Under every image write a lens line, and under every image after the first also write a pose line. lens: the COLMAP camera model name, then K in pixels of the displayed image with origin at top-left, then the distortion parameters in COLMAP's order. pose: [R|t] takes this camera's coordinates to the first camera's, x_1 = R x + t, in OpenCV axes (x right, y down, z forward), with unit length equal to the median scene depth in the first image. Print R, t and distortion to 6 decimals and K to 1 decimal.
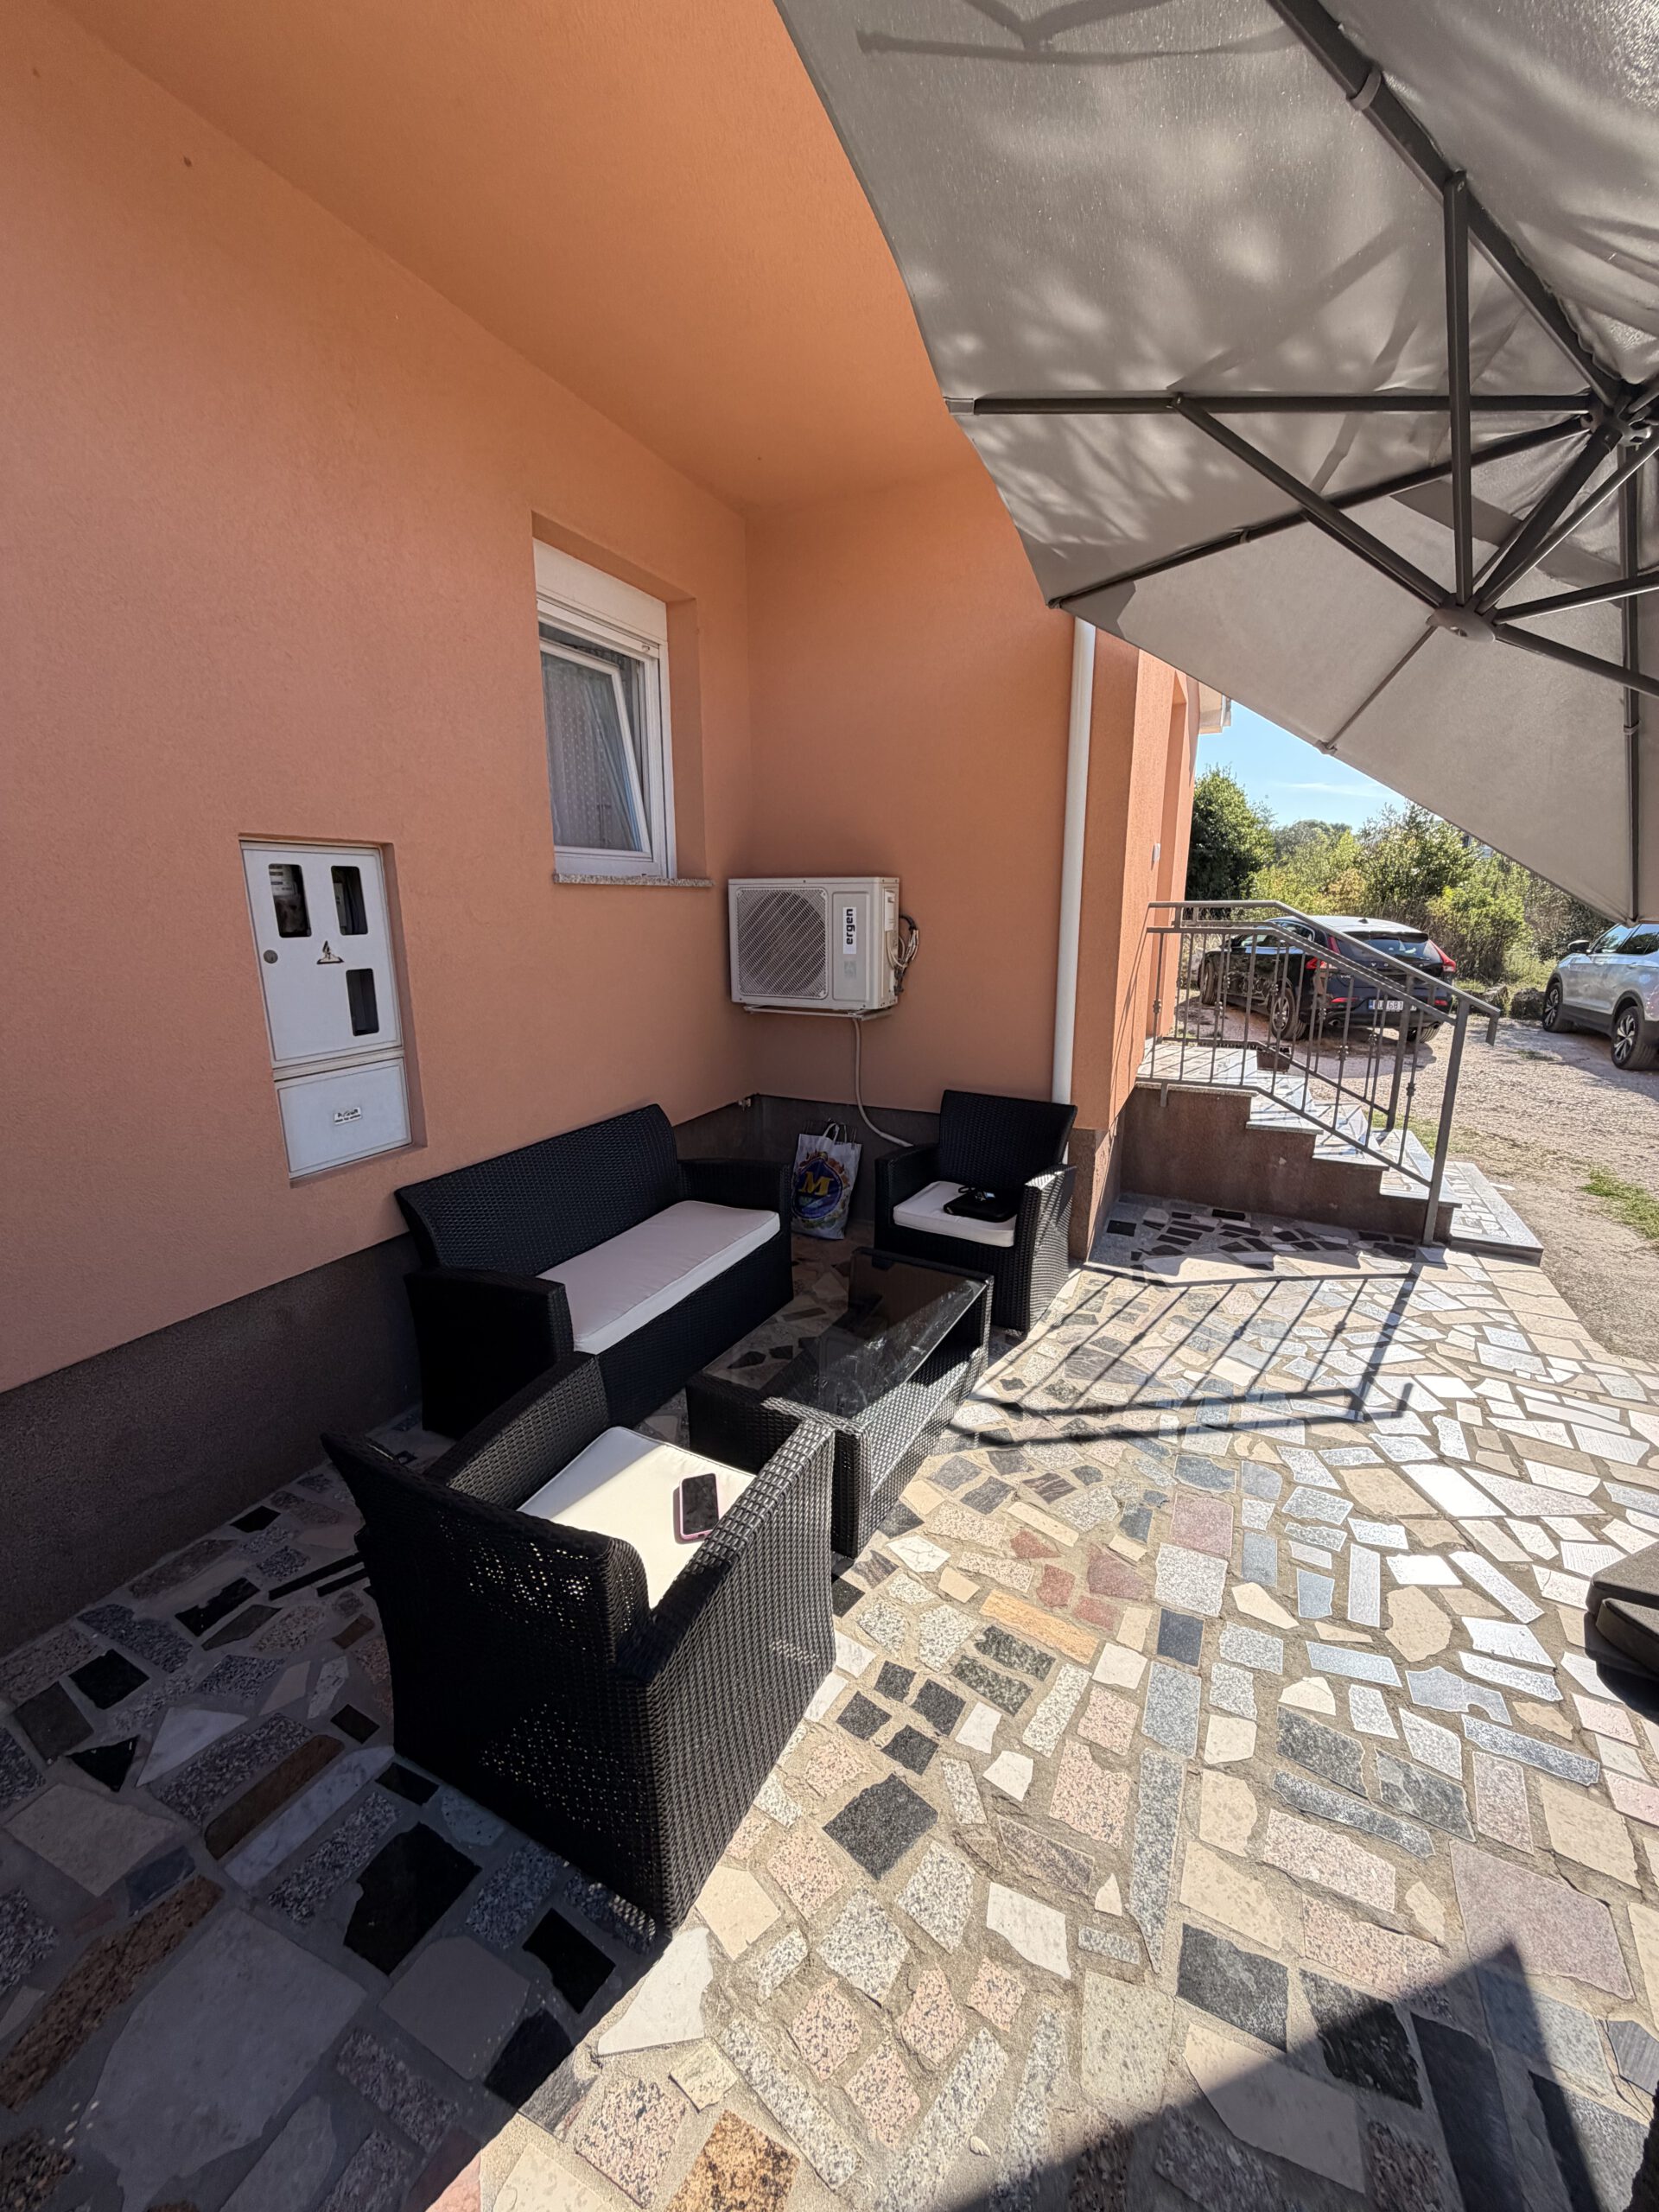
lens RADIAL K [[878.6, 0, 835.1], [0, 878.6, 1102.8], [0, 0, 1]] dist [0.007168, -0.004643]
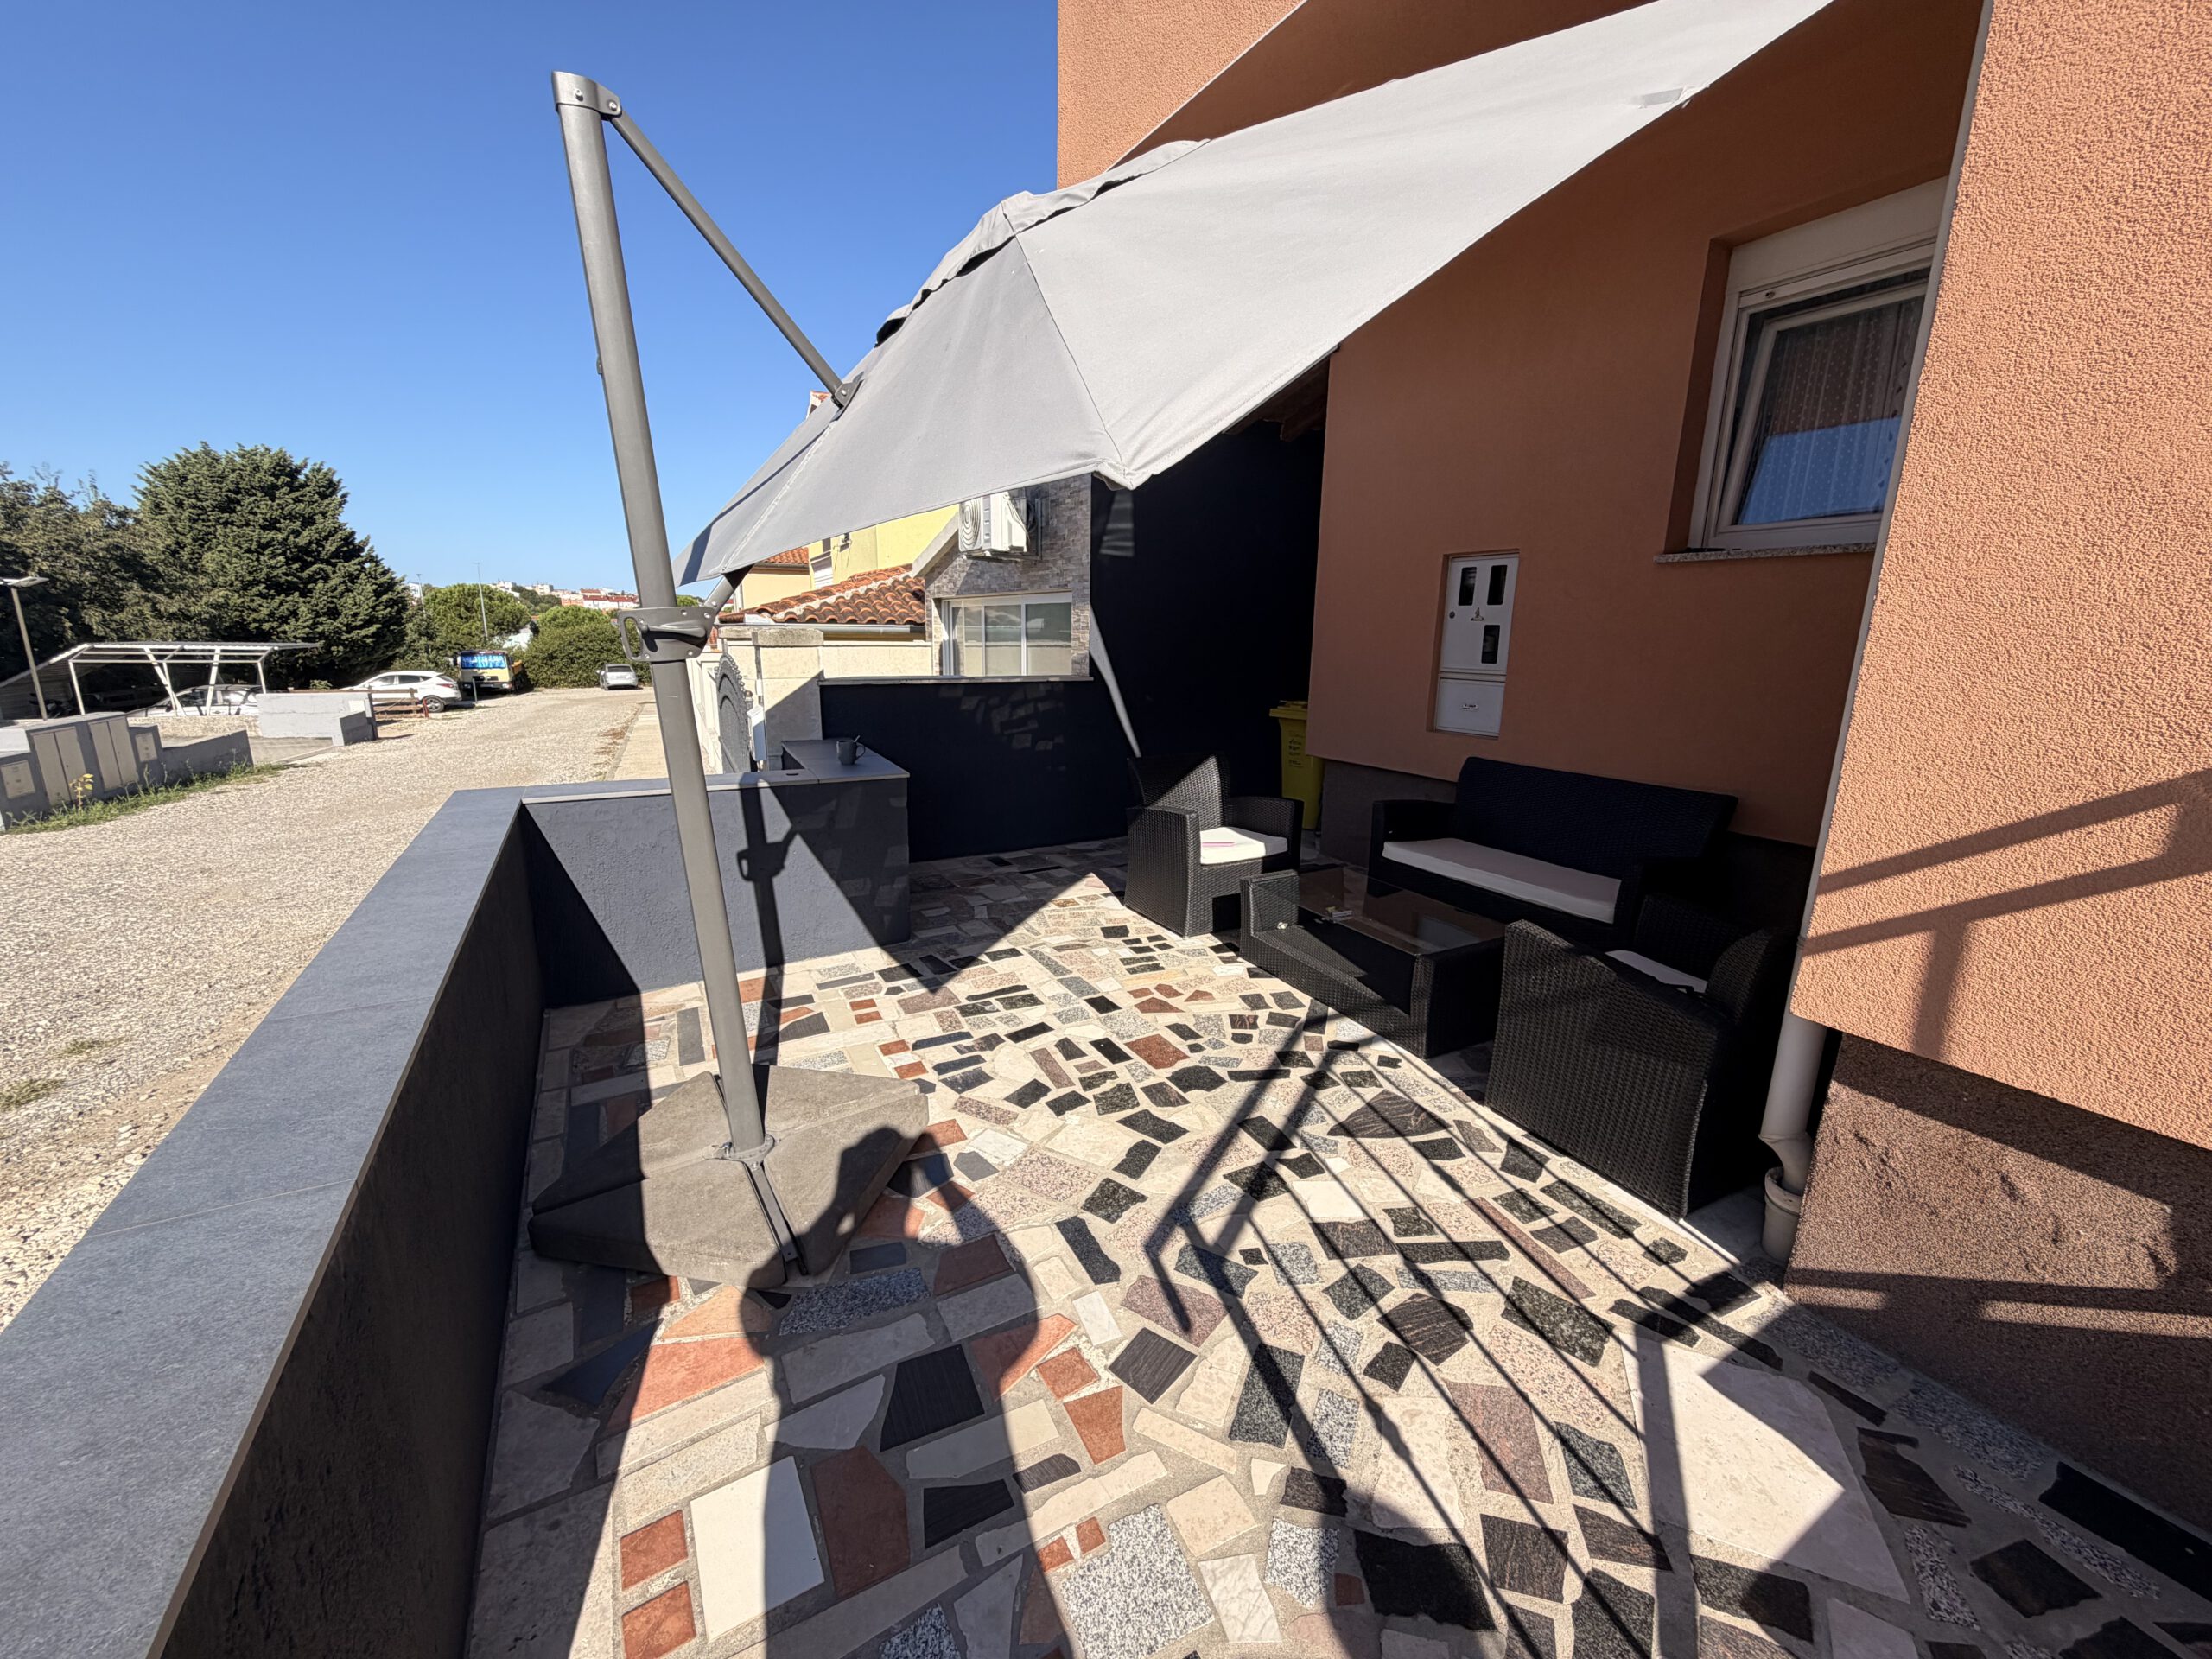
lens RADIAL K [[878.6, 0, 1106.0], [0, 878.6, 829.5], [0, 0, 1]] dist [0.007168, -0.004643]
pose [[-0.574590, 0.177861, -0.798881, 1.344017], [-0.195929, 0.917826, 0.345264, -0.229288], [0.794643, 0.354909, -0.492526, 1.377903]]
